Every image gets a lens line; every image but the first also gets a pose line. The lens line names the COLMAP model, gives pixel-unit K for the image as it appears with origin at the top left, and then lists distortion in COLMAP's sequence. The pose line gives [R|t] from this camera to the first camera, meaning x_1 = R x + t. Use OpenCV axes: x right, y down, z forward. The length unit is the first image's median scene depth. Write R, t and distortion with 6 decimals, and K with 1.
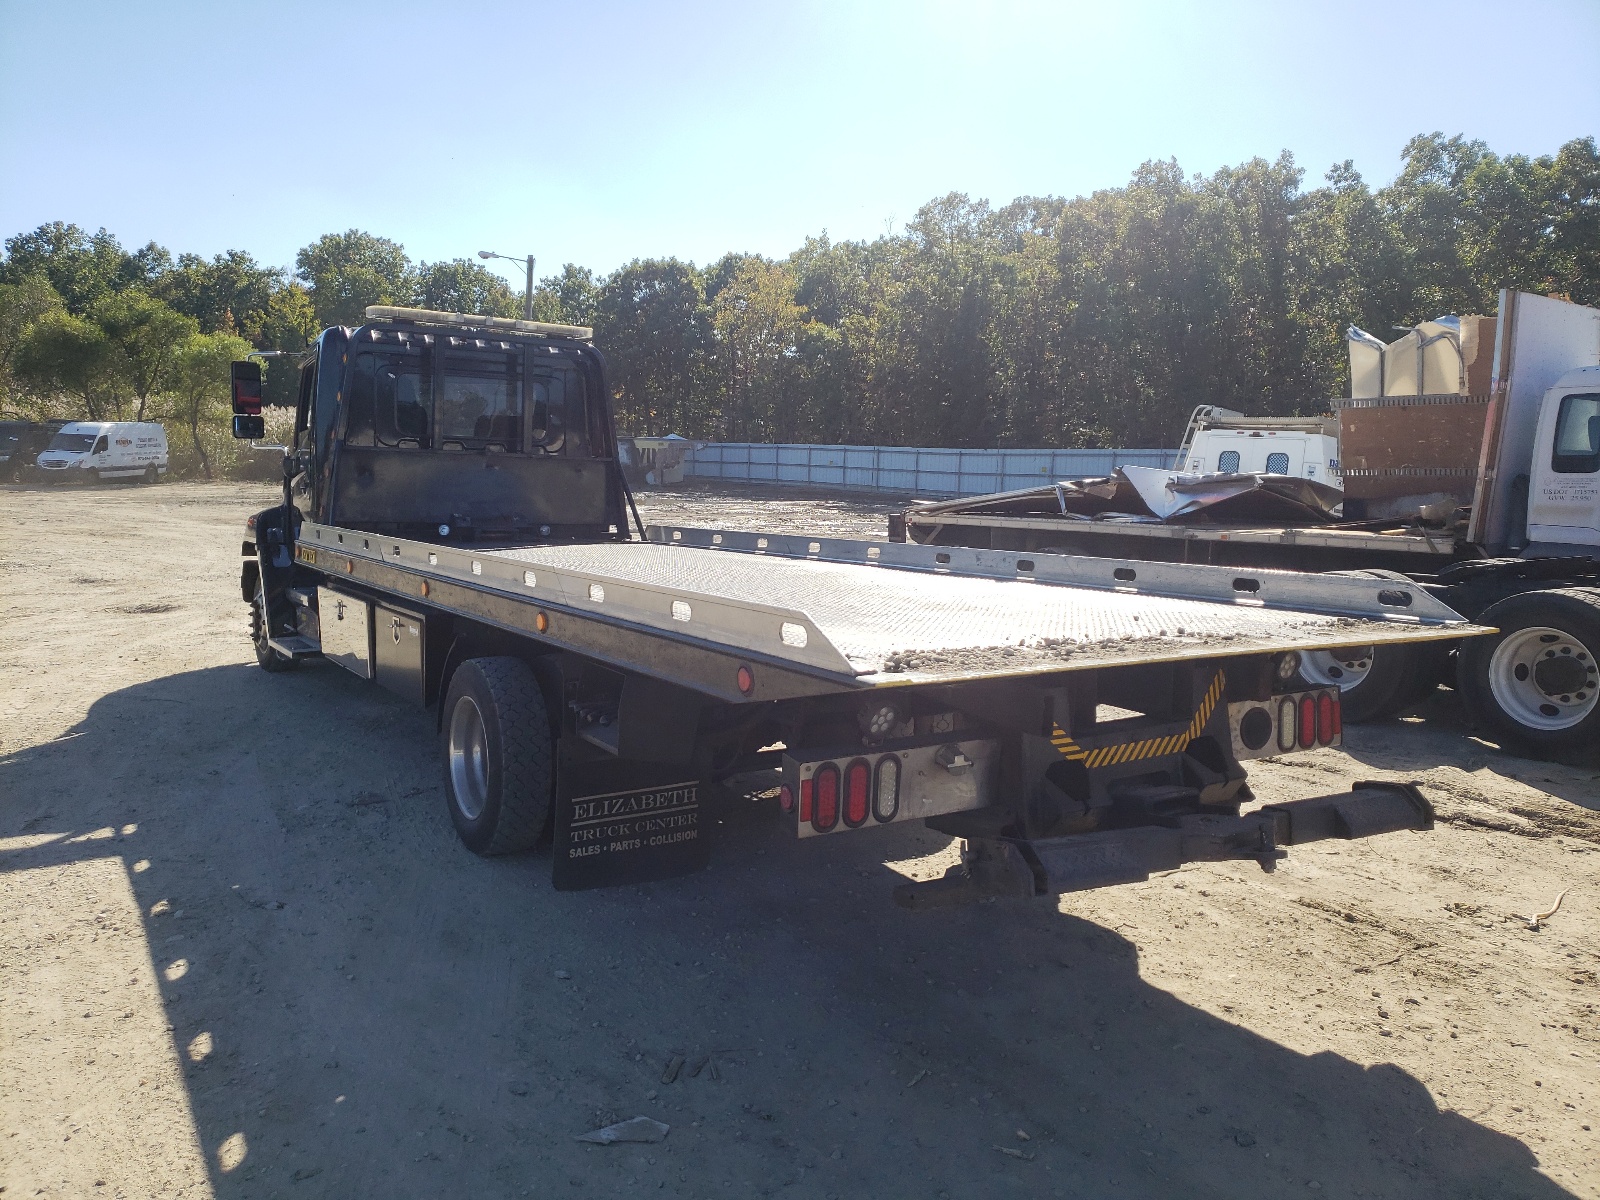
lens RADIAL K [[1246.0, 0, 800.0], [0, 1246.0, 600.0], [0, 0, 1]] dist [-0.081556, 0.003666]
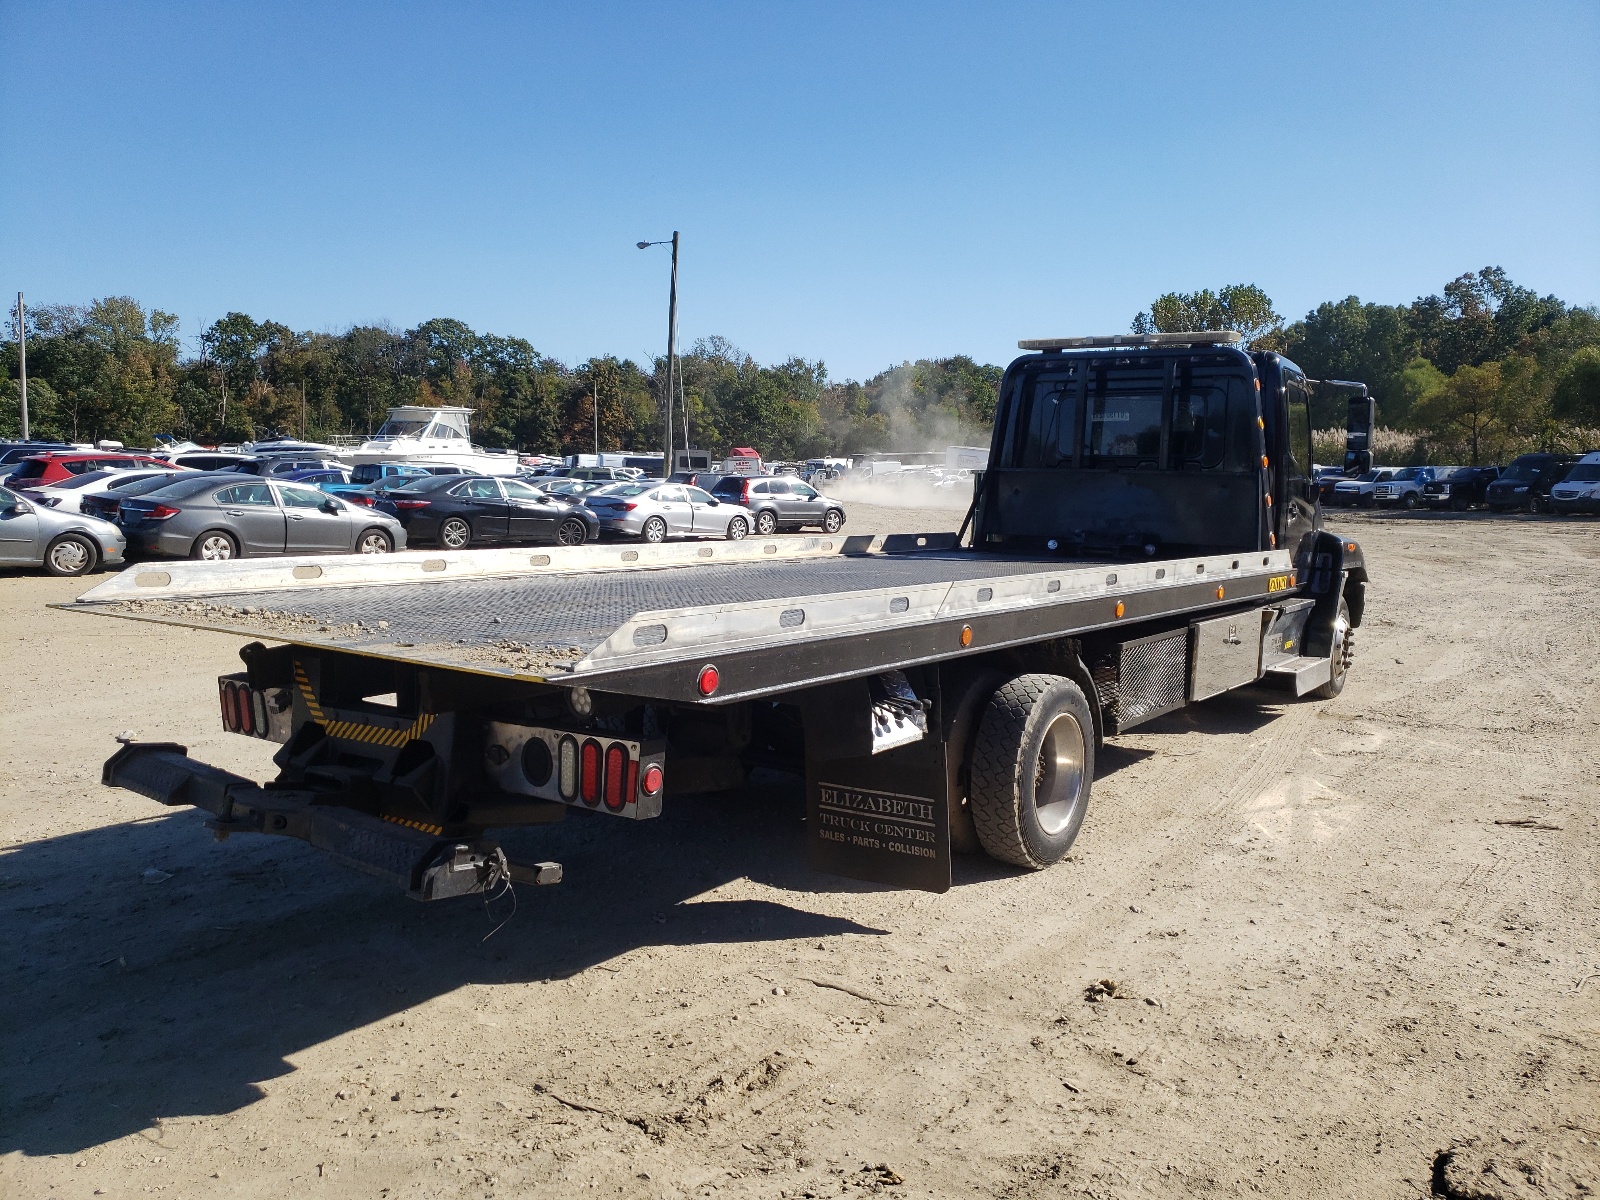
lens RADIAL K [[1246.0, 0, 800.0], [0, 1246.0, 600.0], [0, 0, 1]] dist [-0.081556, 0.003666]
pose [[0.401377, 0.066350, -0.913506, 1.159386], [-0.090026, 0.995401, 0.032743, -0.049410], [0.911478, 0.069097, 0.405505, 0.767262]]
